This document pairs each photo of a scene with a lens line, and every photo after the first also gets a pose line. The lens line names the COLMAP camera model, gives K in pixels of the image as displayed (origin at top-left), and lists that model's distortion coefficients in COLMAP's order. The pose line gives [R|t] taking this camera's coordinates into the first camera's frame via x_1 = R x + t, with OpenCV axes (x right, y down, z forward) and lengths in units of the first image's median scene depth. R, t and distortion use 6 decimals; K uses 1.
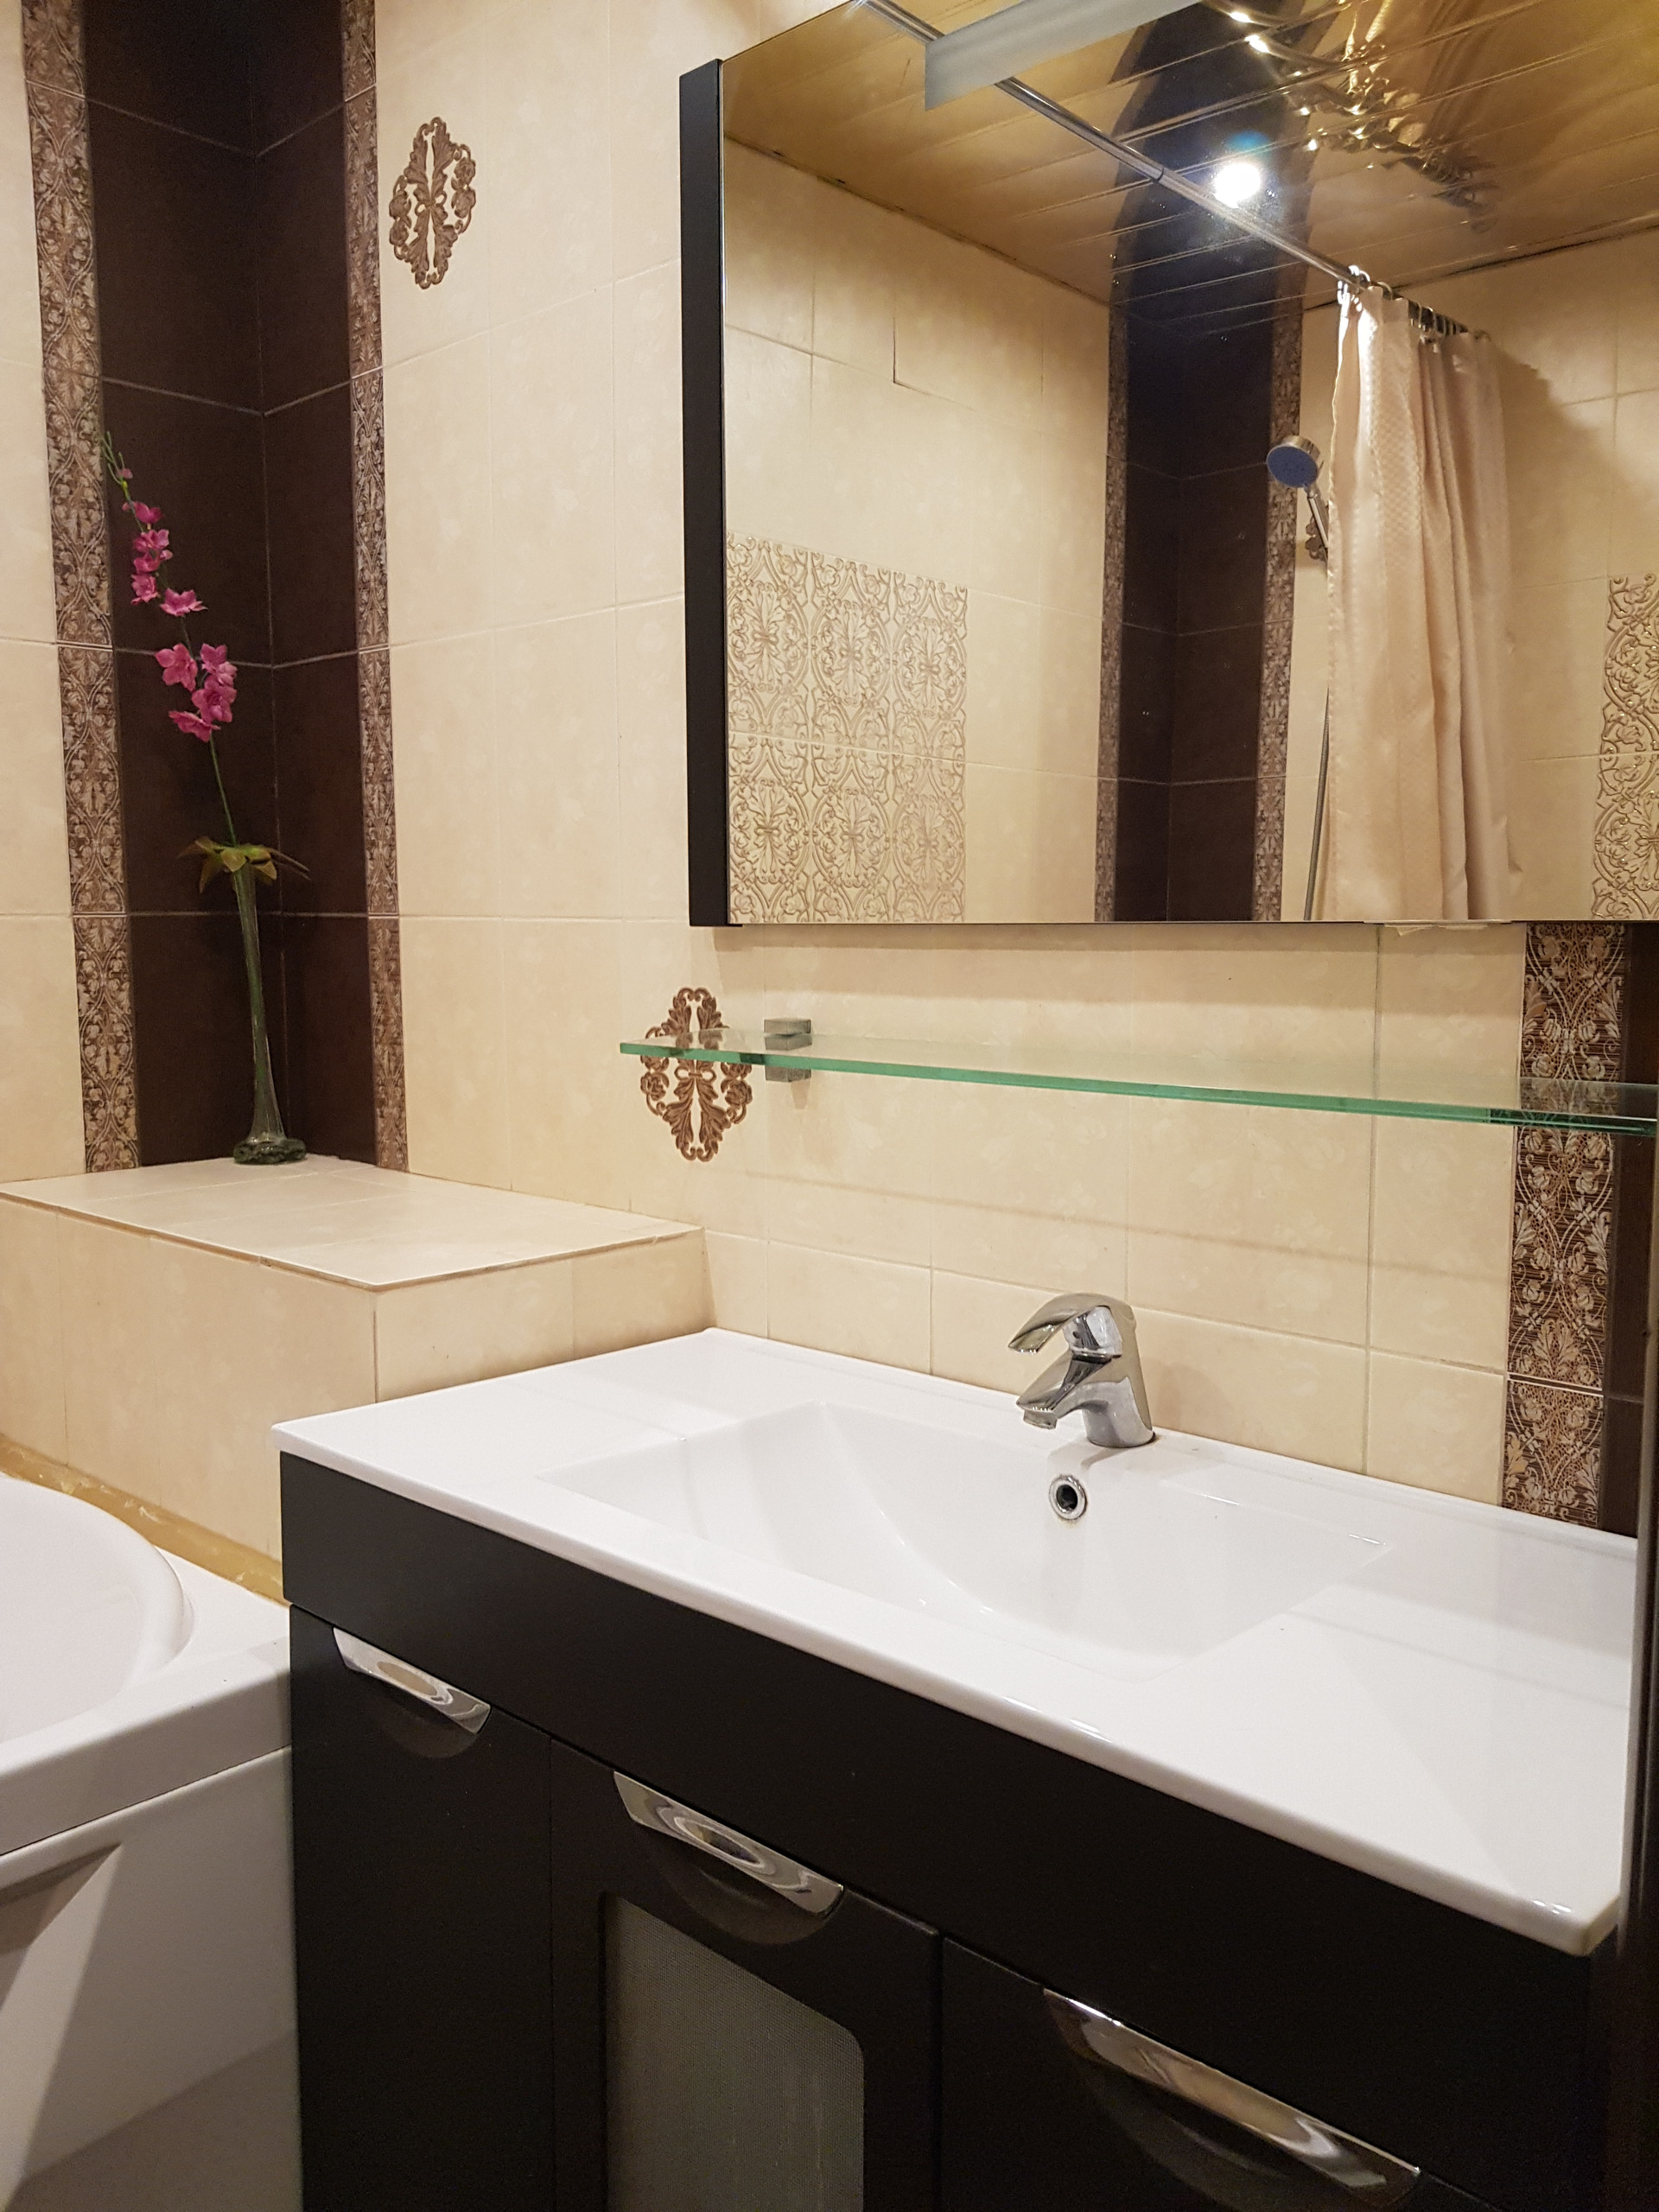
lens RADIAL K [[1742.5, 0, 872.3], [0, 1742.5, 1105.0], [0, 0, 1]] dist [0.055396, -0.098713]
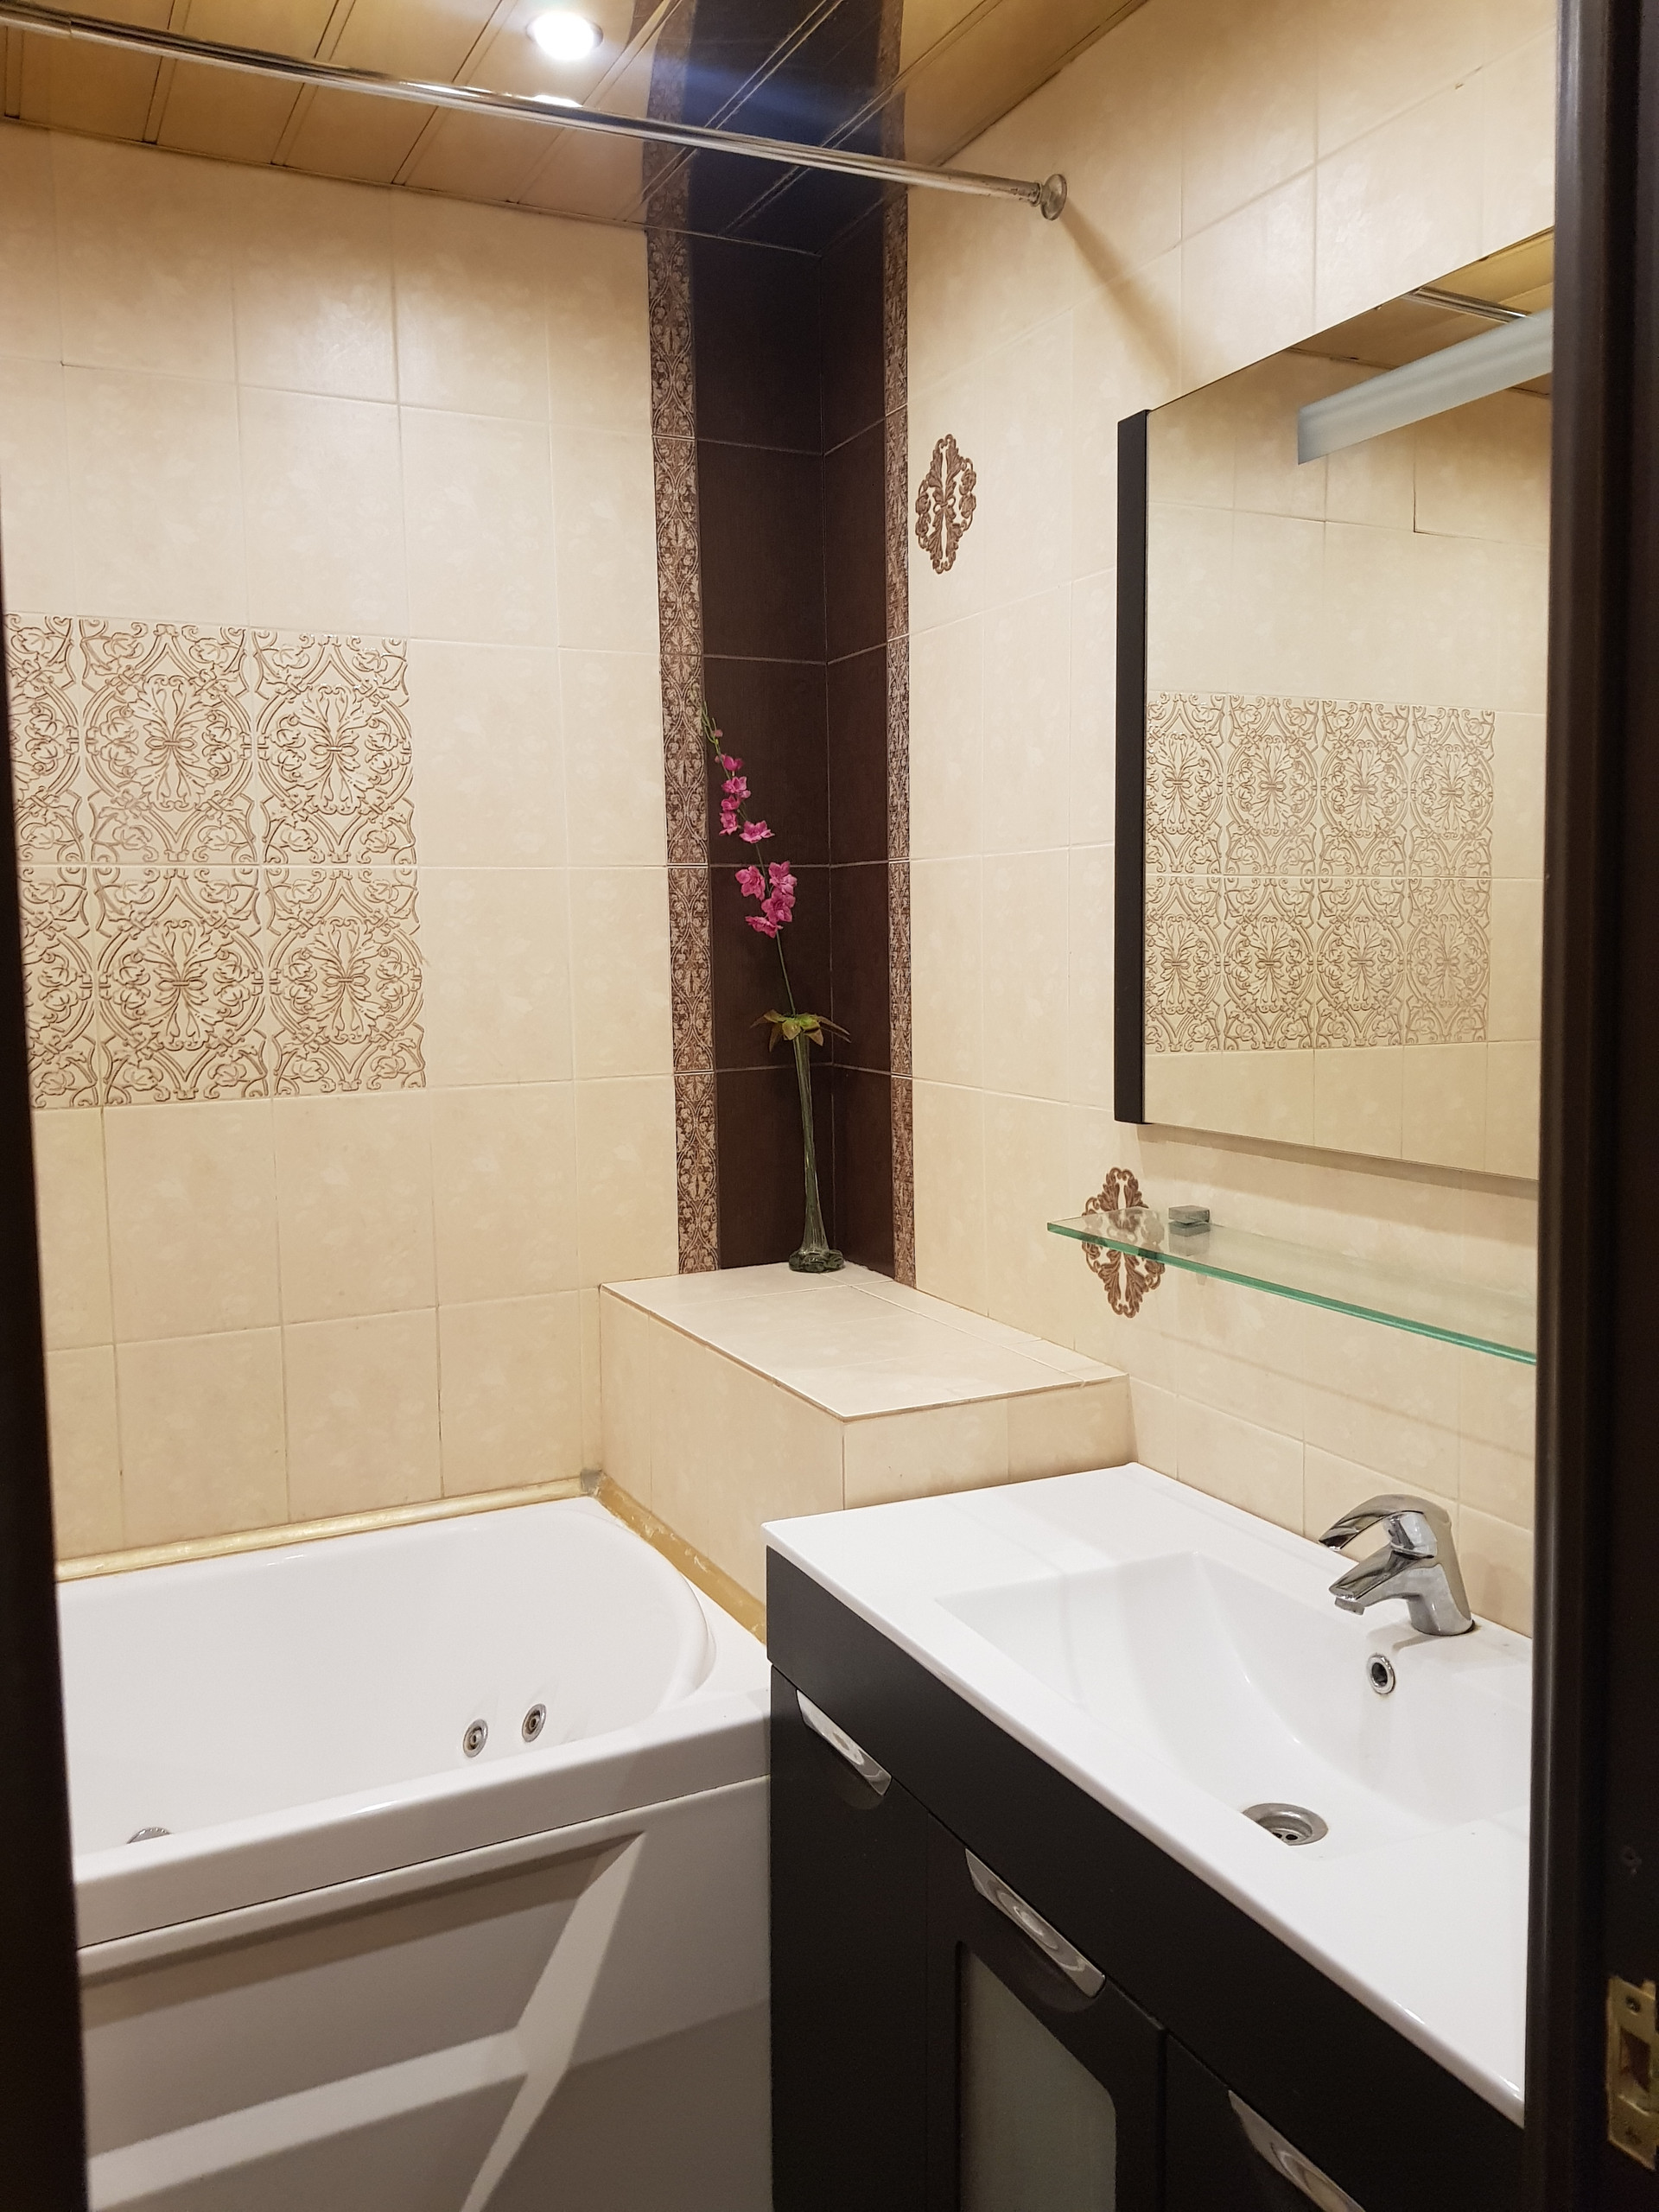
lens RADIAL K [[1718.3, 0, 871.7], [0, 1718.3, 1071.7], [0, 0, 1]] dist [0.145088, -0.354261]
pose [[0.933535, 0.017259, -0.358070, 0.133524], [-0.024681, 0.999565, -0.016166, -0.094333], [0.357635, 0.023929, 0.933555, -0.128889]]
